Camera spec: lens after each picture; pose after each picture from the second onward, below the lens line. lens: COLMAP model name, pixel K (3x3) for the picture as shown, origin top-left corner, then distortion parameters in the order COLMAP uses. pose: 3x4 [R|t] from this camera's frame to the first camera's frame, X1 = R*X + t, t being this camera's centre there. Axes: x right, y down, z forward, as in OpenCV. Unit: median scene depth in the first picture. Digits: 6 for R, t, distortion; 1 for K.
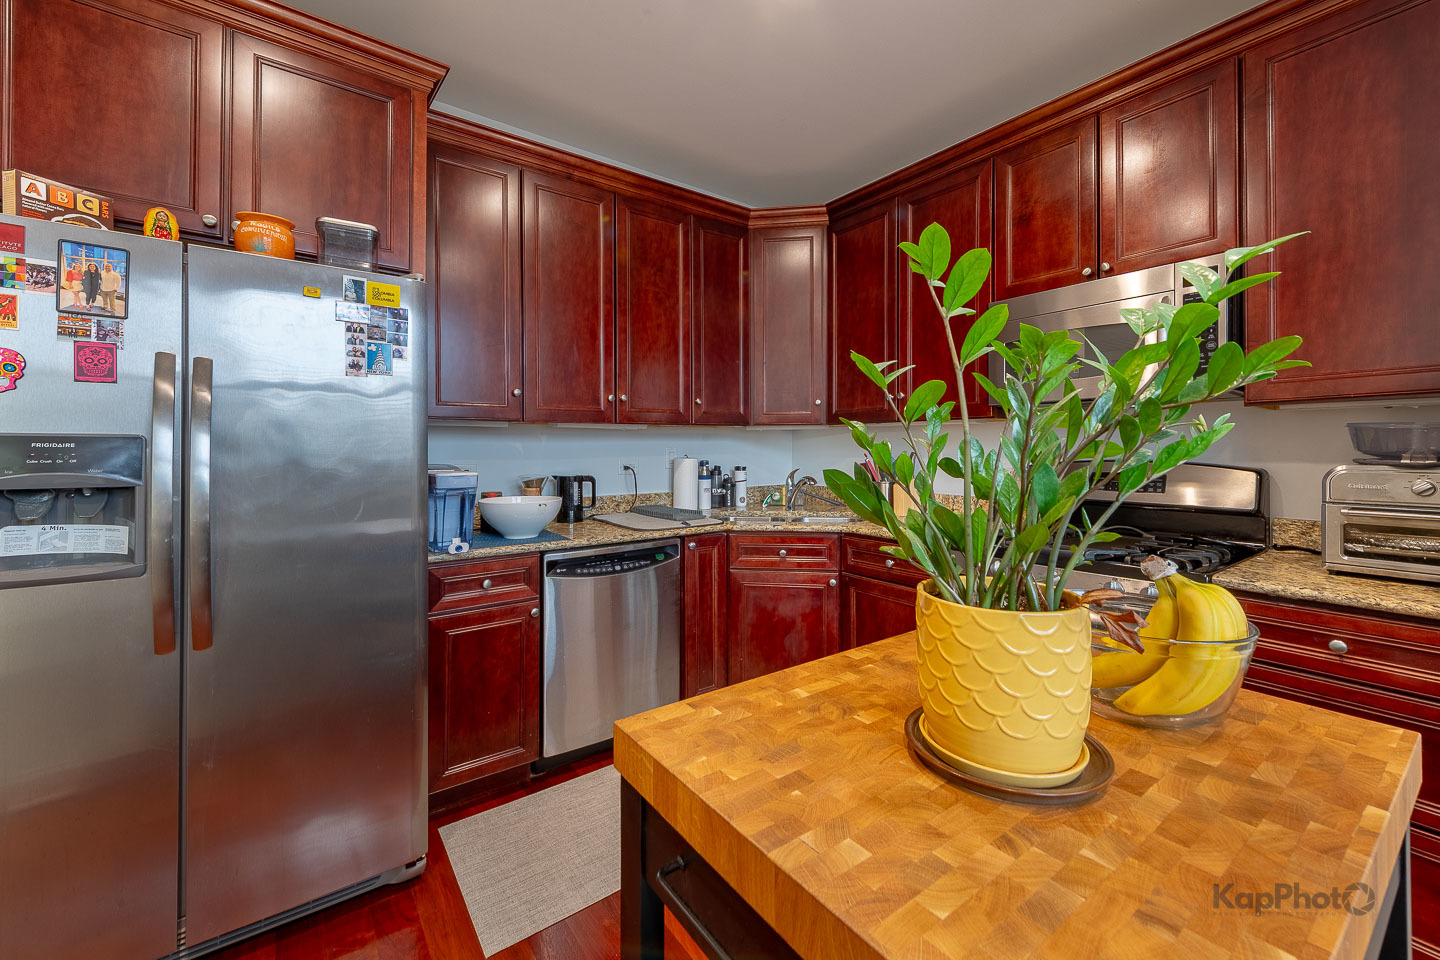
lens RADIAL K [[610.2, 0, 724.0], [0, 610.2, 442.7], [0, 0, 1]] dist [0.003355, -0.000379]
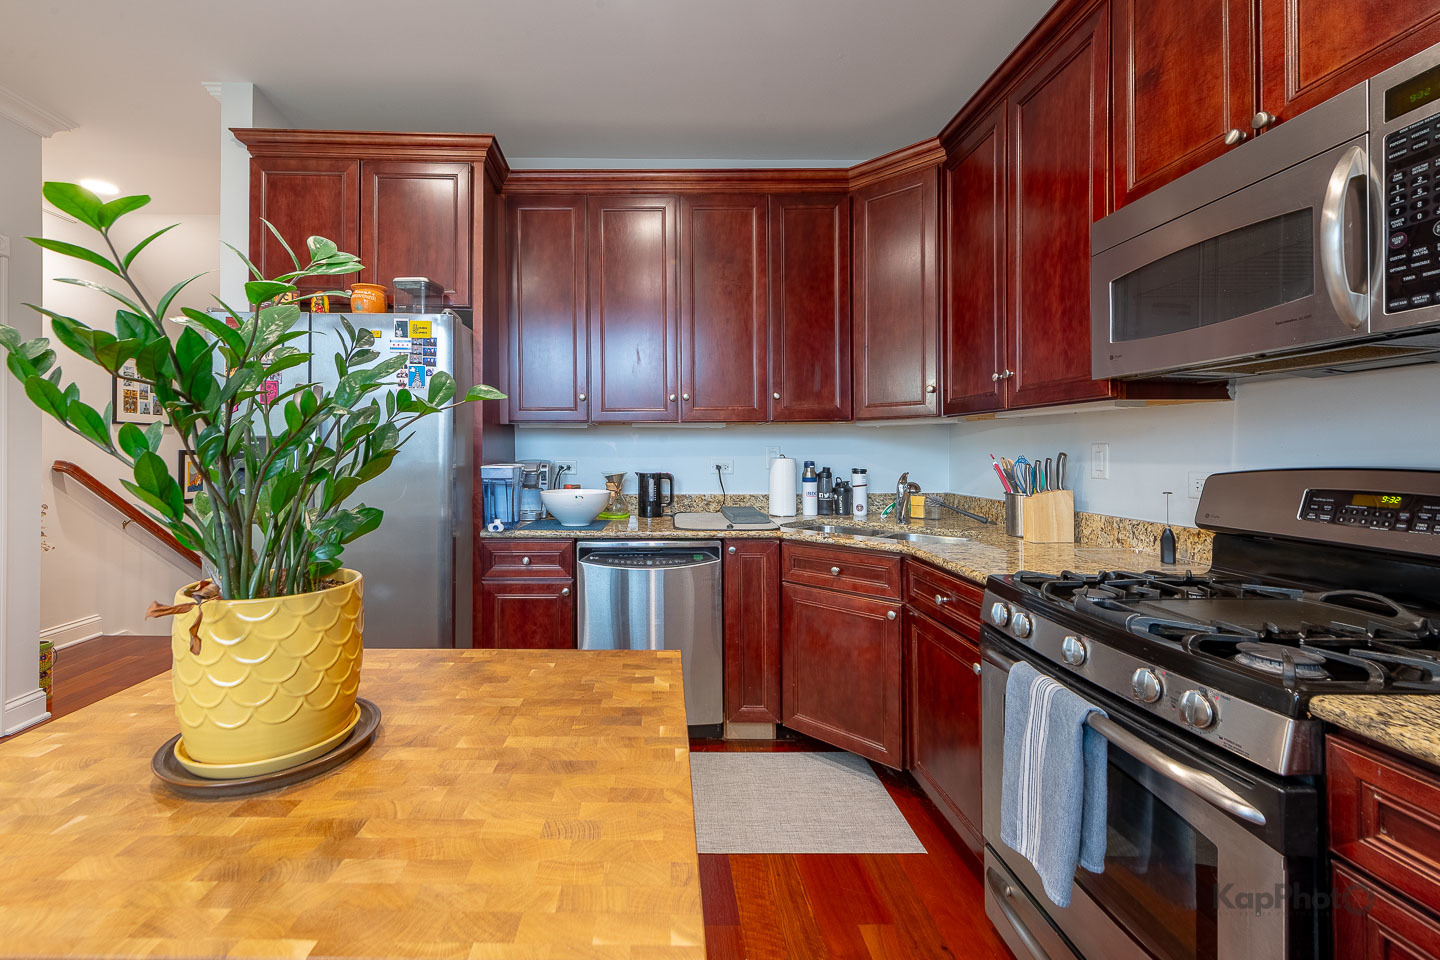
lens RADIAL K [[612.2, 0, 622.5], [0, 612.2, 445.5], [0, 0, 1]] dist [0.002322, -0.000420]
pose [[0.781806, -0.000996, -0.623521, 0.390231], [0.001532, 0.999999, 0.000323, 0.006389], [0.623520, -0.001208, 0.781807, 0.150038]]
